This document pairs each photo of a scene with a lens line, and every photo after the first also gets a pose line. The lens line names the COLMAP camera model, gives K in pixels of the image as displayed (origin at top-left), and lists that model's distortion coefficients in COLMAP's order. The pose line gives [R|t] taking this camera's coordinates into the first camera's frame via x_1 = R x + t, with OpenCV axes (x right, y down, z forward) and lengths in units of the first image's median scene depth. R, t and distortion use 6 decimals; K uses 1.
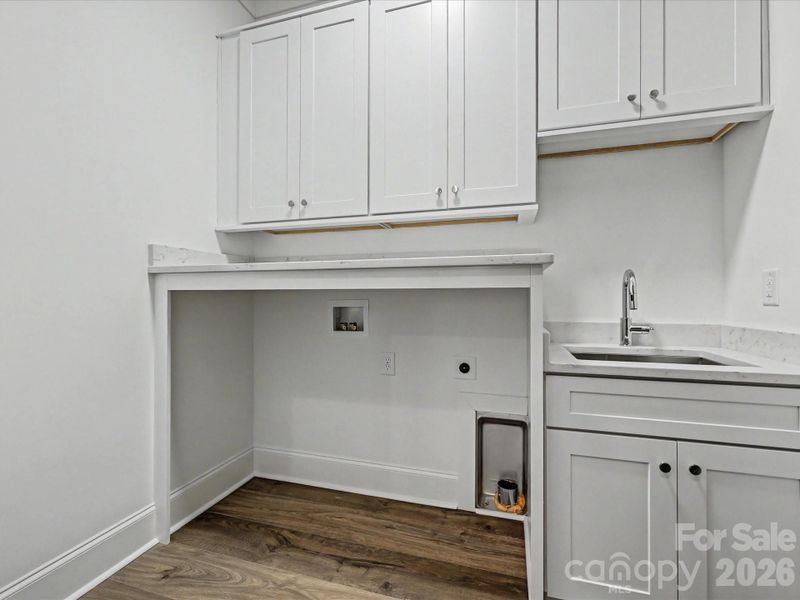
lens RADIAL K [[365.9, 0, 400.2], [0, 365.9, 298.8], [0, 0, 1]] dist [0.002287, -0.000986]
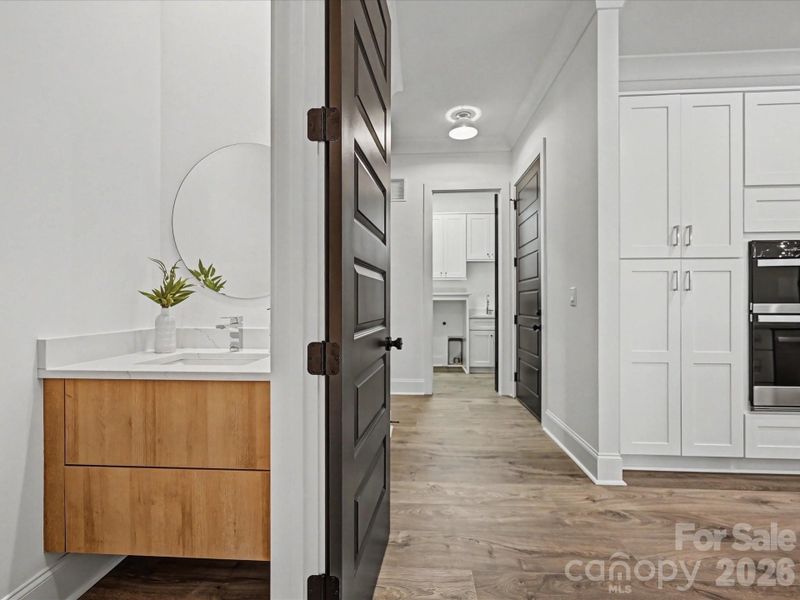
lens RADIAL K [[365.9, 0, 396.7], [0, 365.9, 302.4], [0, 0, 1]] dist [0.002287, -0.000986]
pose [[0.974321, 0.007723, 0.225031, -1.090616], [-0.007812, 0.999969, -0.000495, 0.002037], [-0.225028, -0.001275, 0.974351, -2.331583]]
